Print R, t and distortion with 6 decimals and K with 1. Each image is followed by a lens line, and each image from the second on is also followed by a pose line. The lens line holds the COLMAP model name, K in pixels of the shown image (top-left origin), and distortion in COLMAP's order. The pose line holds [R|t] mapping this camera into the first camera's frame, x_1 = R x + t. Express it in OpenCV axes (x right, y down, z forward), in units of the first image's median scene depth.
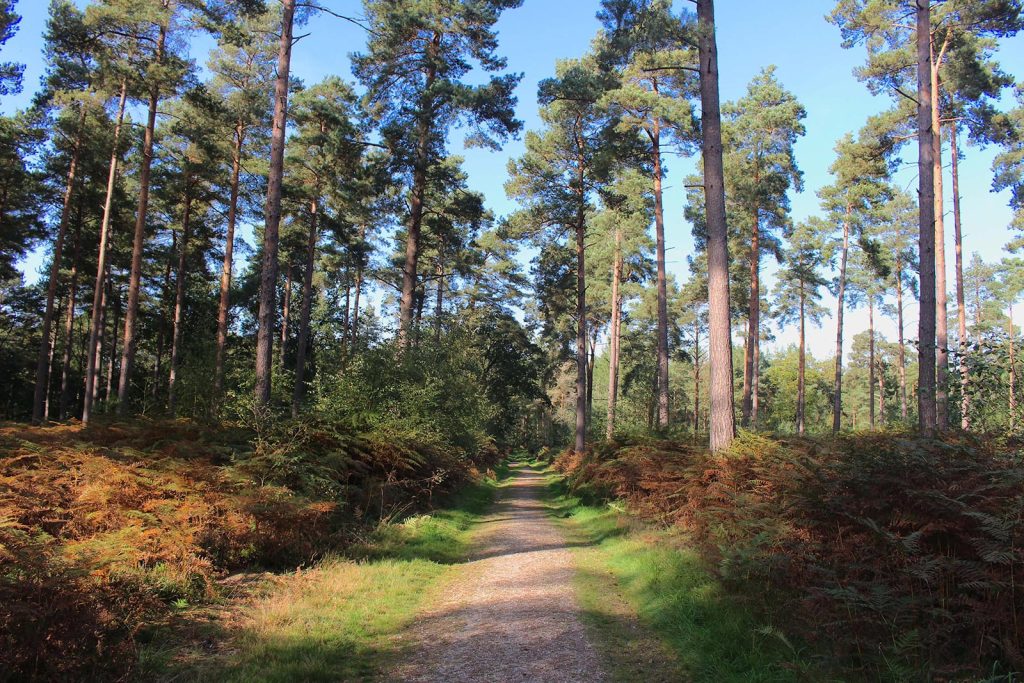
lens RADIAL K [[854.4, 0, 510.3], [0, 854.4, 334.8], [0, 0, 1]] dist [-0.182035, 0.182406]
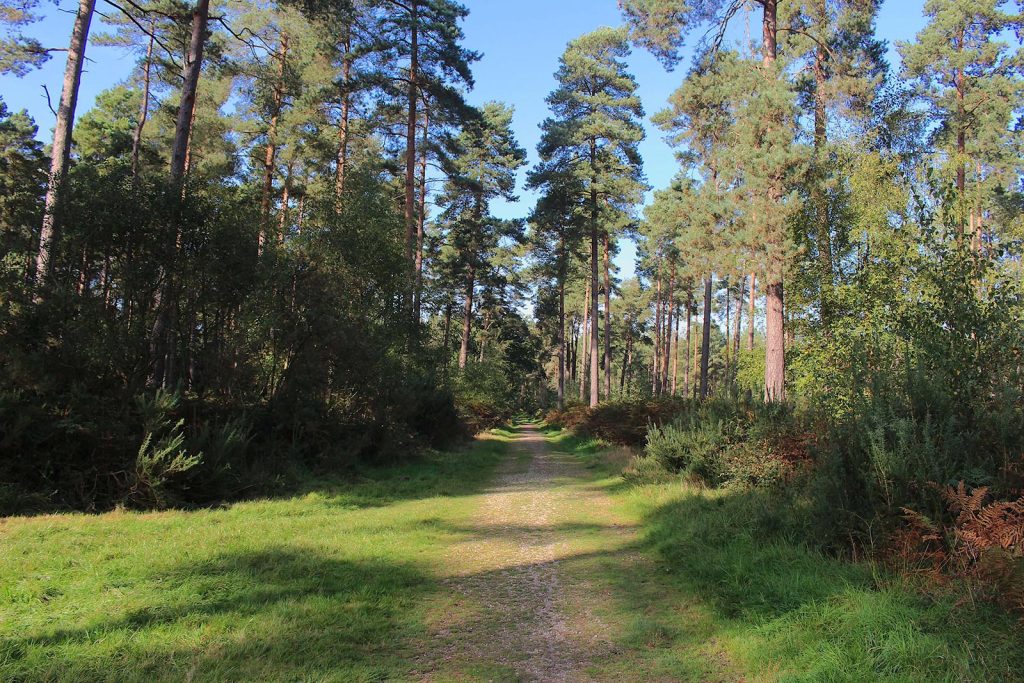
lens RADIAL K [[854.4, 0, 510.3], [0, 854.4, 334.8], [0, 0, 1]] dist [-0.182035, 0.182406]
pose [[0.999988, 0.004406, 0.002127, -0.012030], [-0.004492, 0.999083, 0.042584, -0.047066], [-0.001938, -0.042593, 0.999091, -0.381455]]
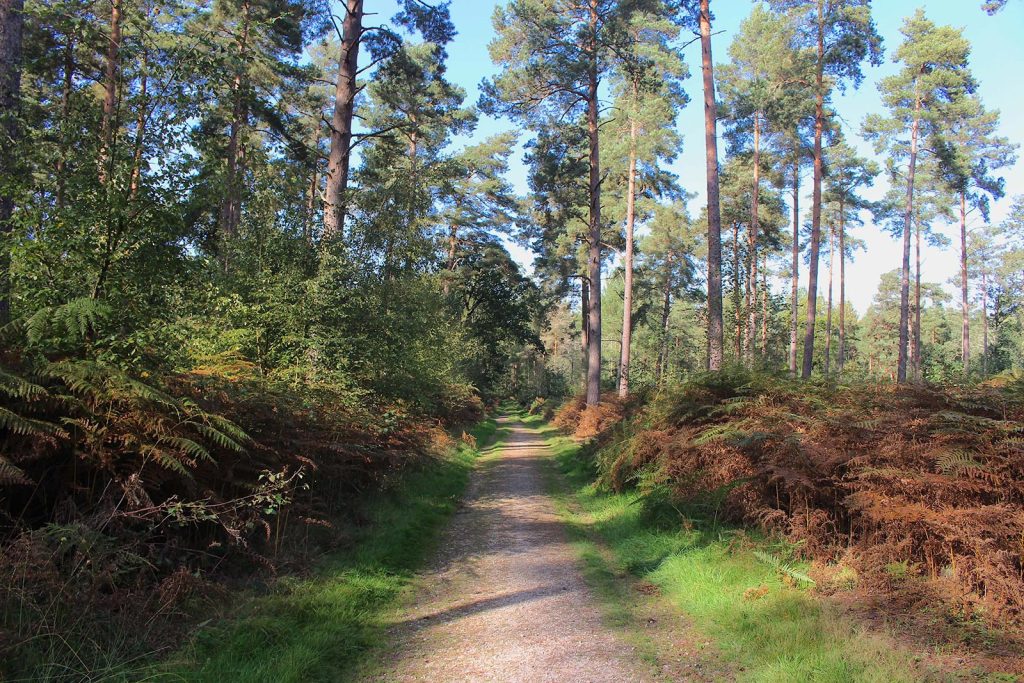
lens RADIAL K [[854.4, 0, 510.3], [0, 854.4, 334.8], [0, 0, 1]] dist [-0.182035, 0.182406]
pose [[0.999915, -0.003233, 0.012611, 0.001006], [0.002513, 0.998387, 0.056717, 0.019524], [-0.012774, -0.056681, 0.998311, 0.150457]]
